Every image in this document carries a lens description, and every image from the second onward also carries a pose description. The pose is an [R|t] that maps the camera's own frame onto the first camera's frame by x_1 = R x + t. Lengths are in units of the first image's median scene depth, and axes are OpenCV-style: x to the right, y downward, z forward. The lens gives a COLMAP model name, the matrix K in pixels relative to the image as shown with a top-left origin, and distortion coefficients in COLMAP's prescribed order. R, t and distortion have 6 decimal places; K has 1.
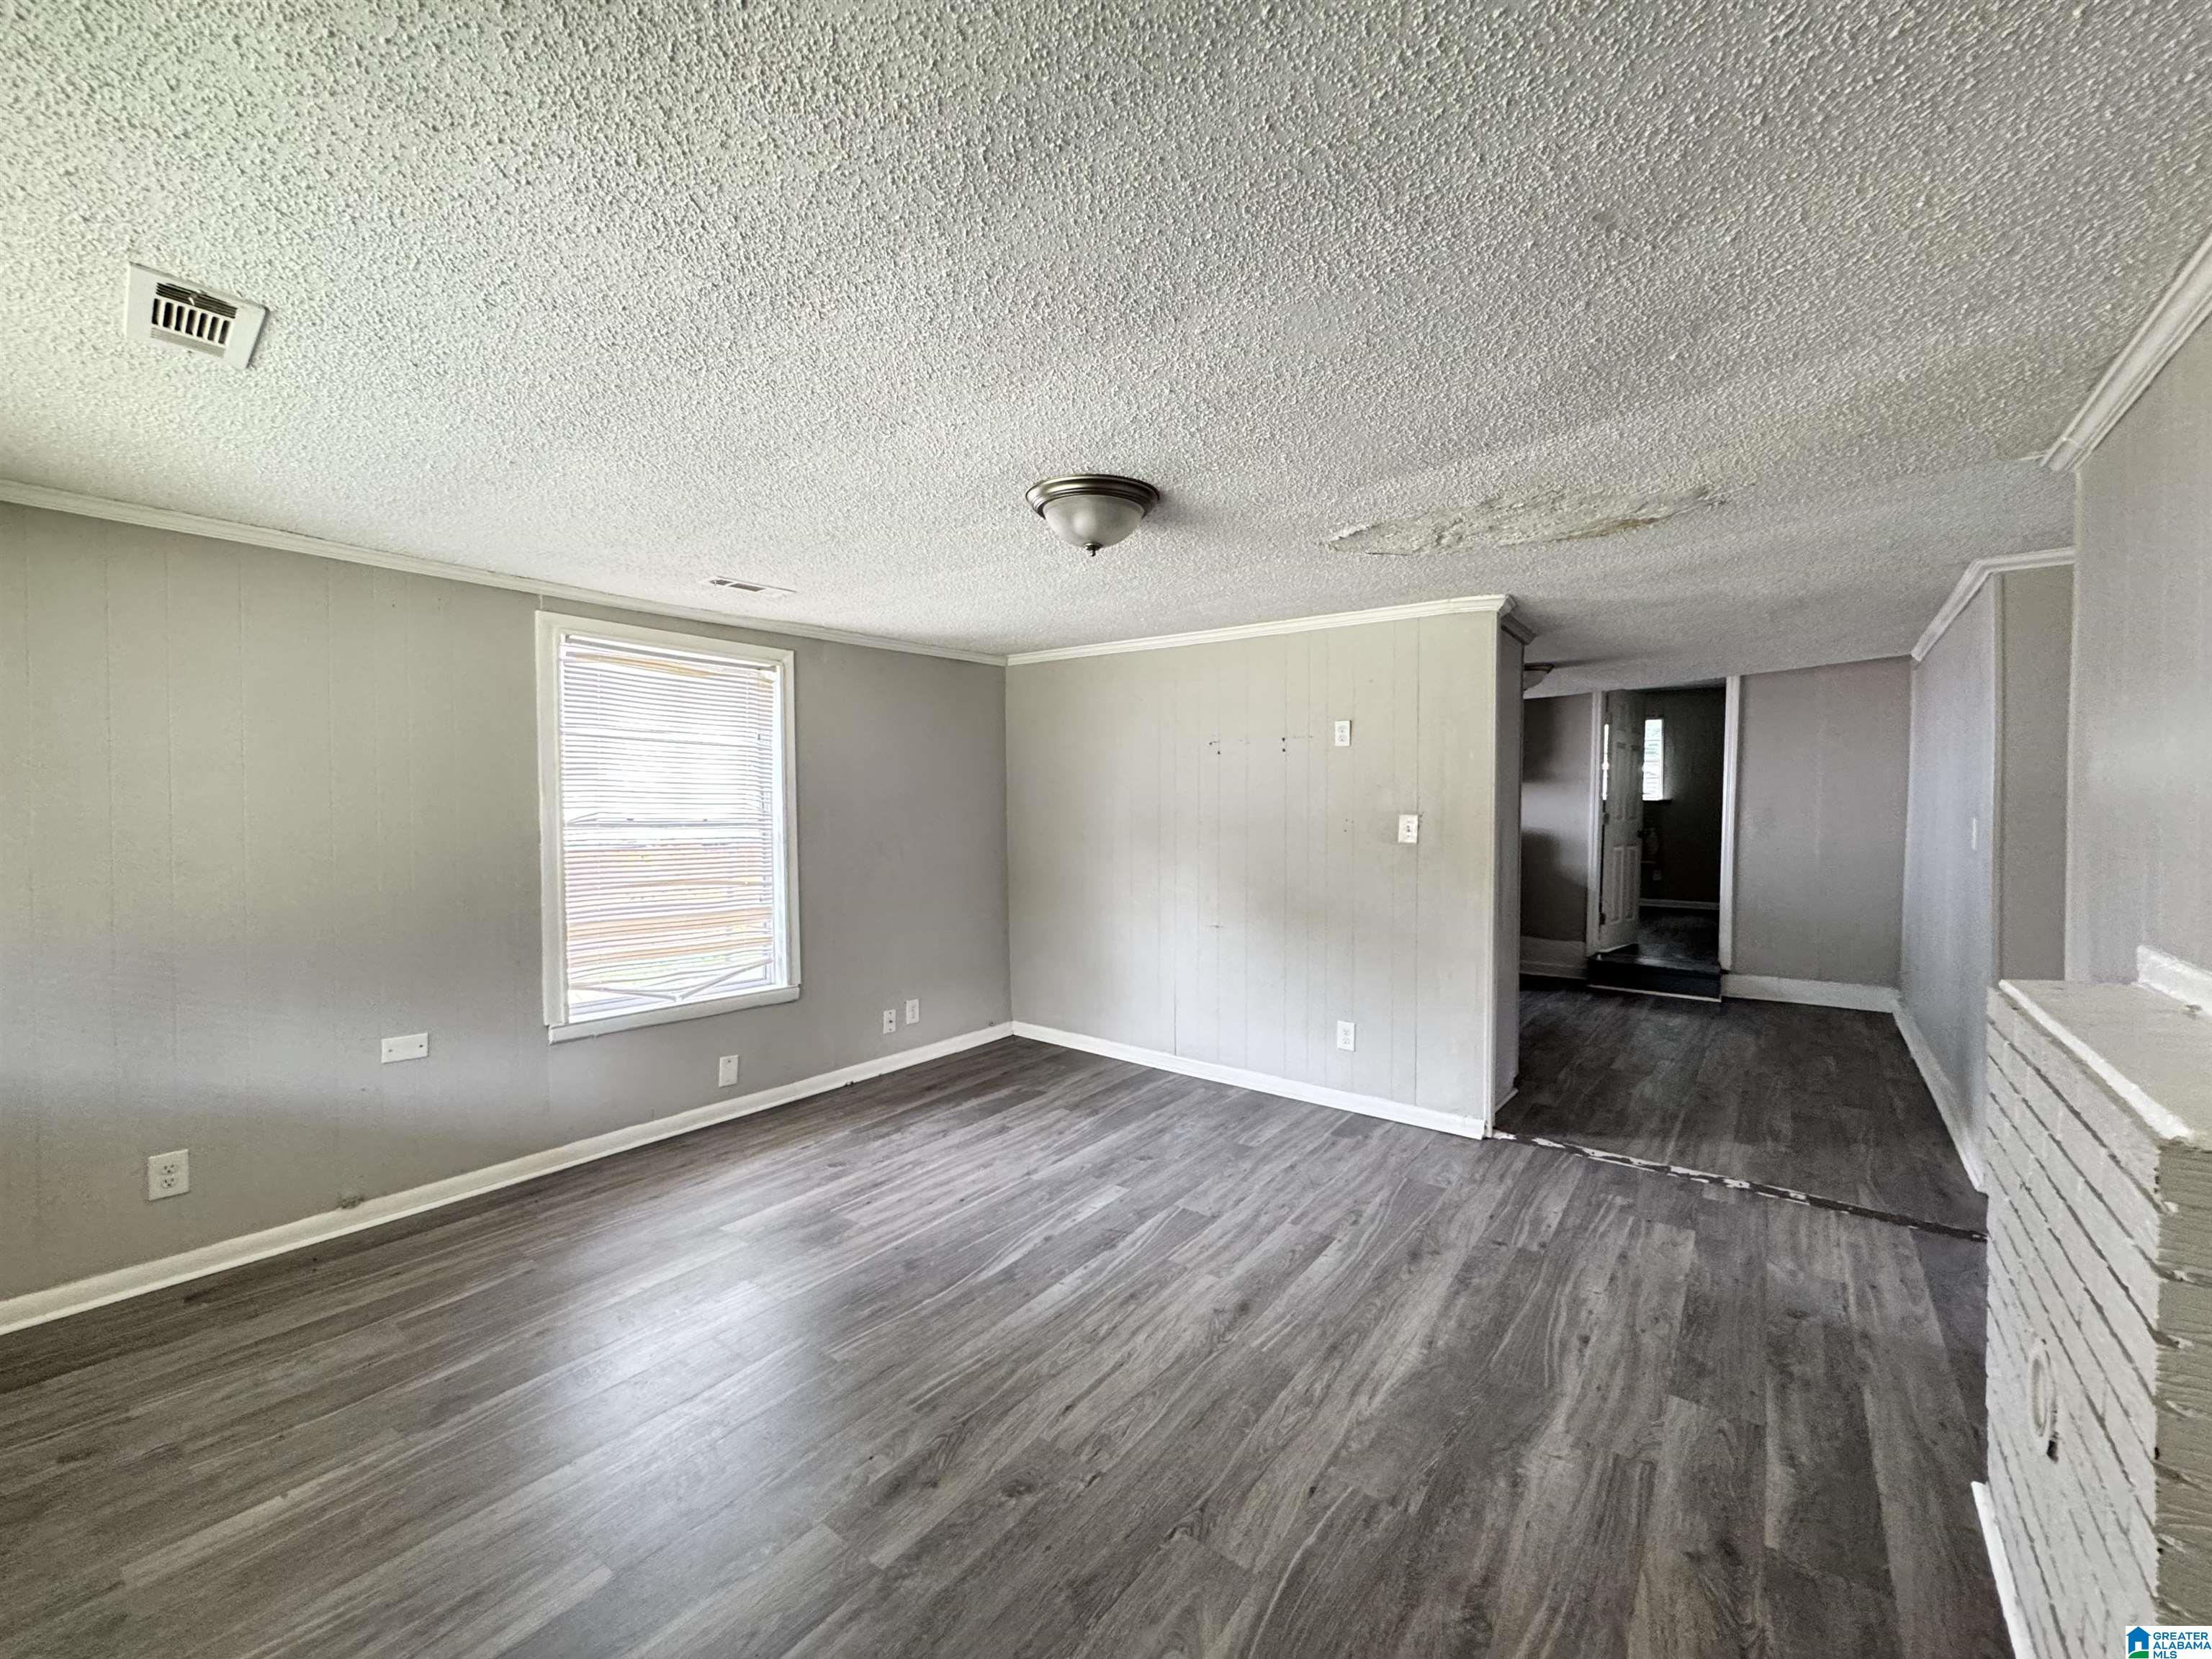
lens RADIAL K [[880.1, 0, 1099.9], [0, 880.1, 815.5], [0, 0, 1]] dist [-0.005532, -0.000088]
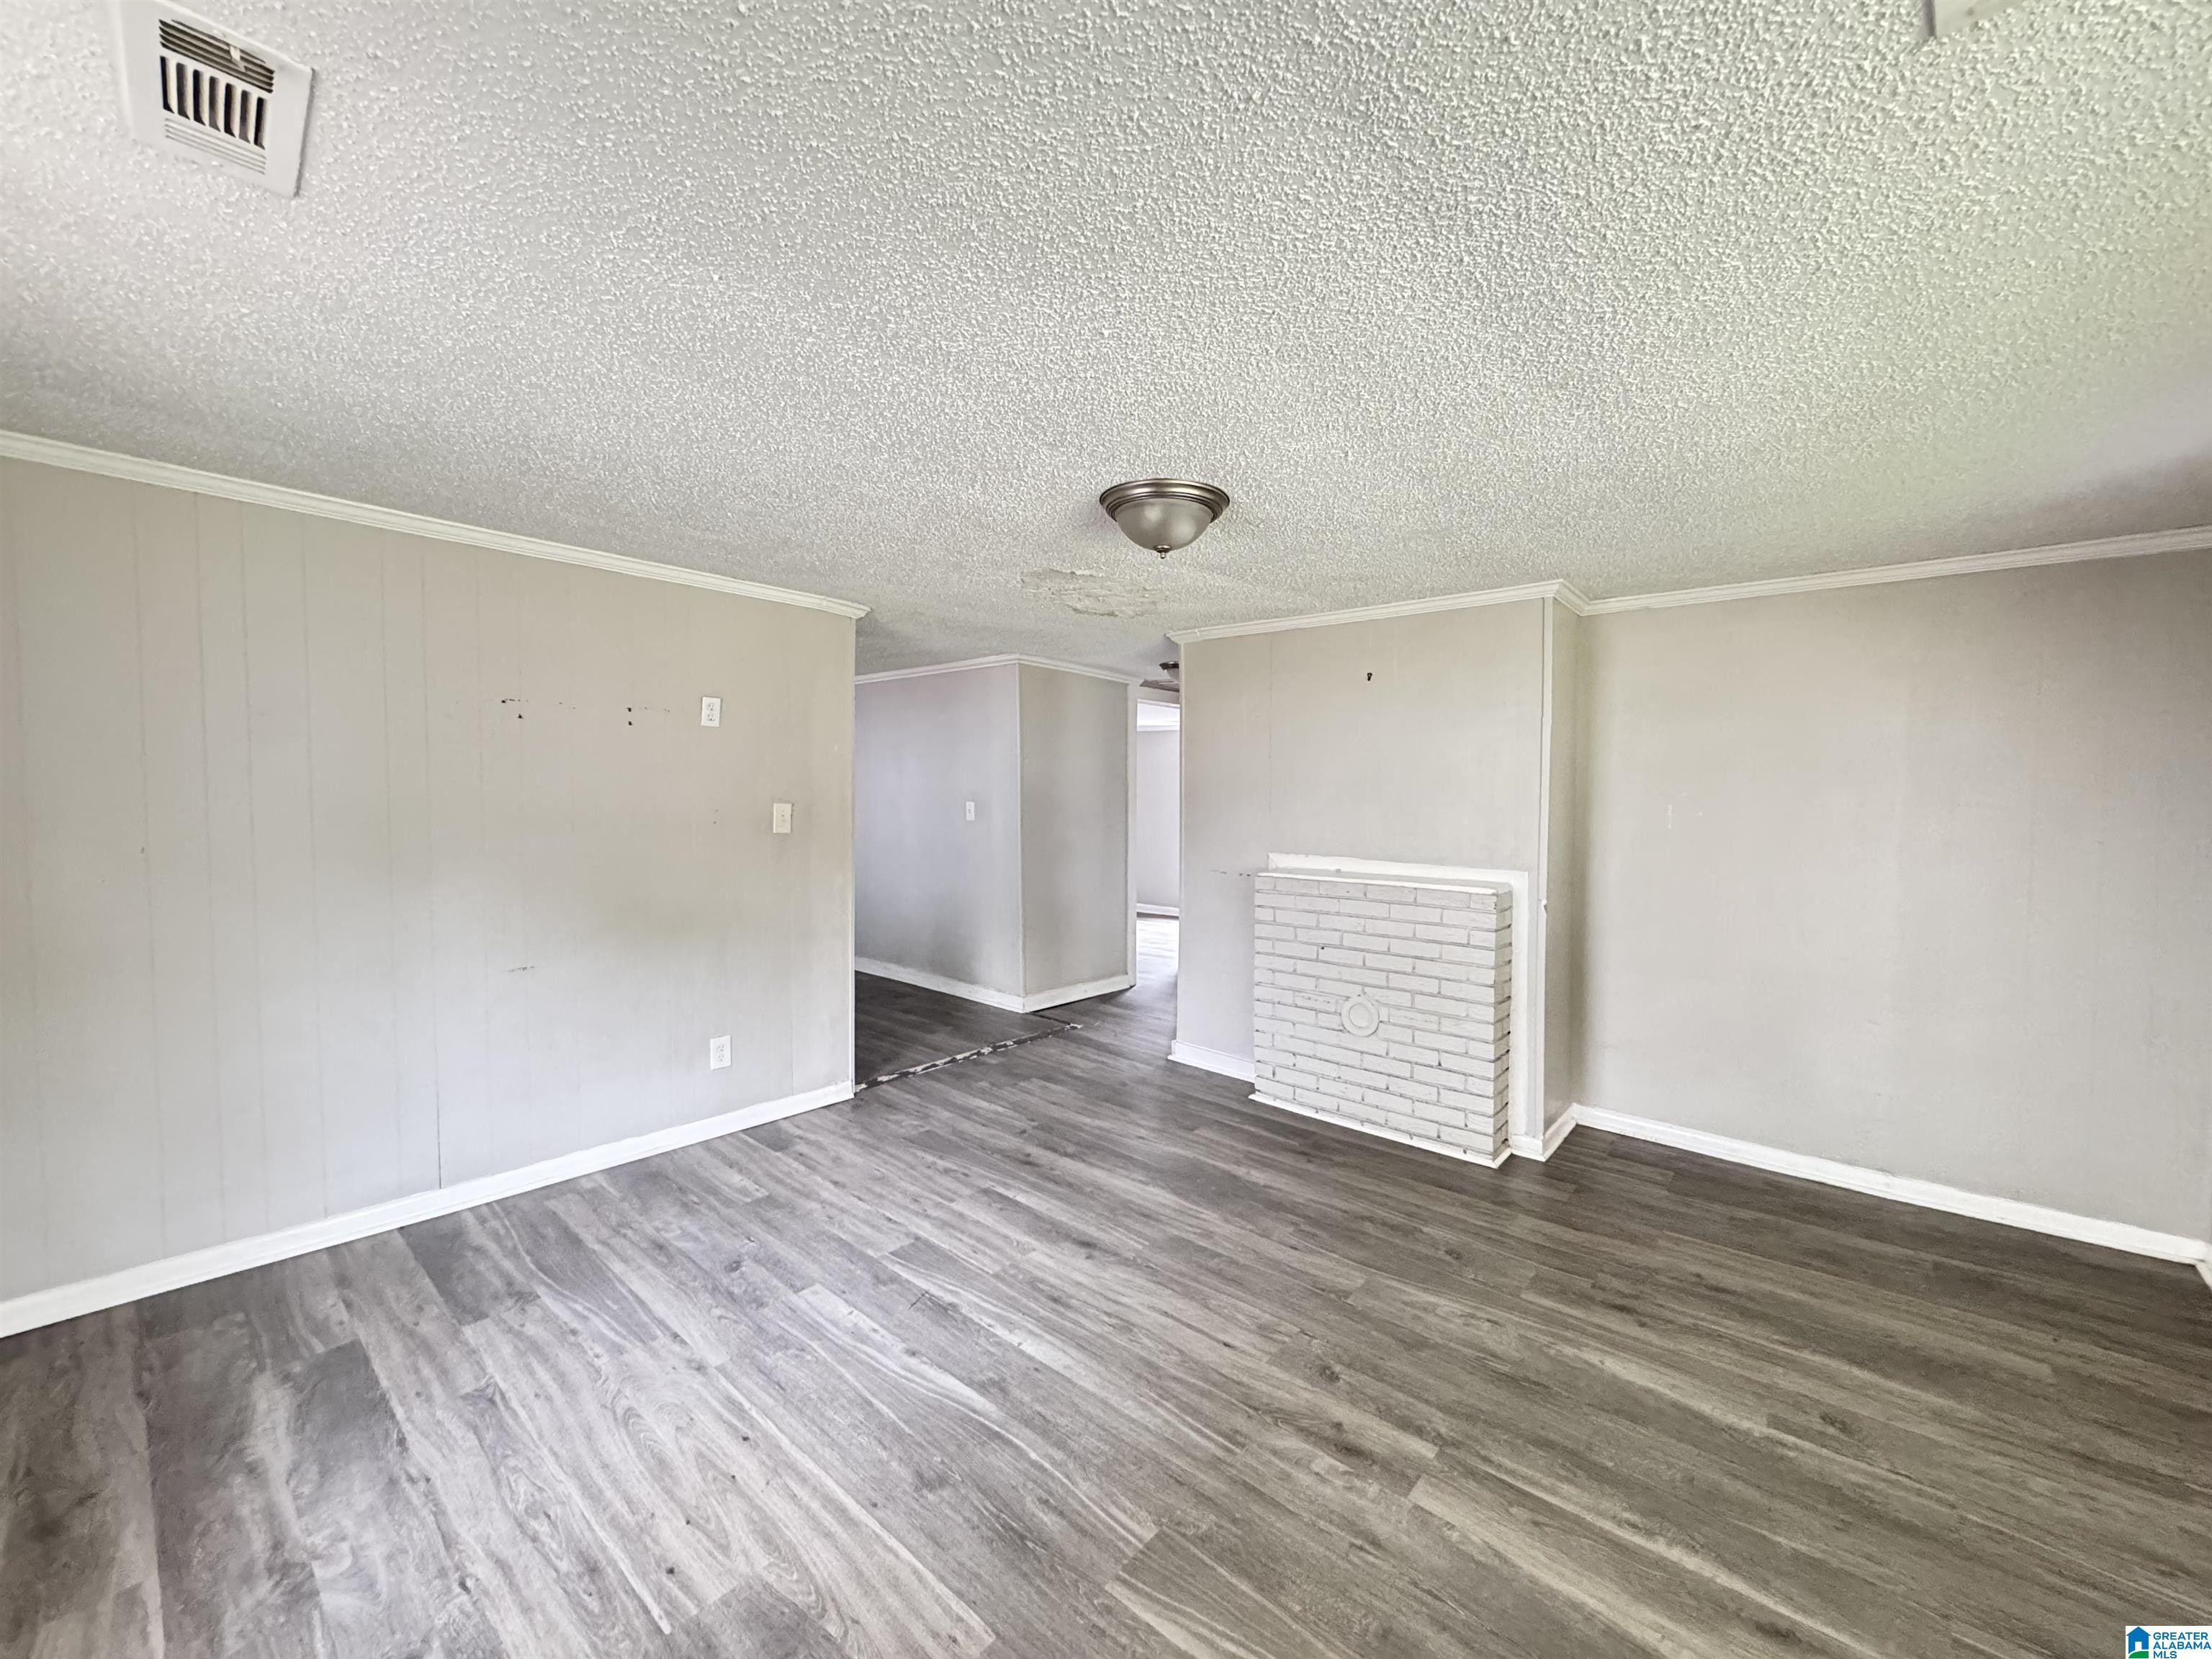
lens RADIAL K [[880.1, 0, 1109.4], [0, 880.1, 833.9], [0, 0, 1]] dist [-0.005532, -0.000088]
pose [[0.063319, -0.046686, 0.996901, -0.730550], [0.002810, 0.998910, 0.046602, -0.014524], [-0.997989, -0.000150, 0.063381, 0.702089]]
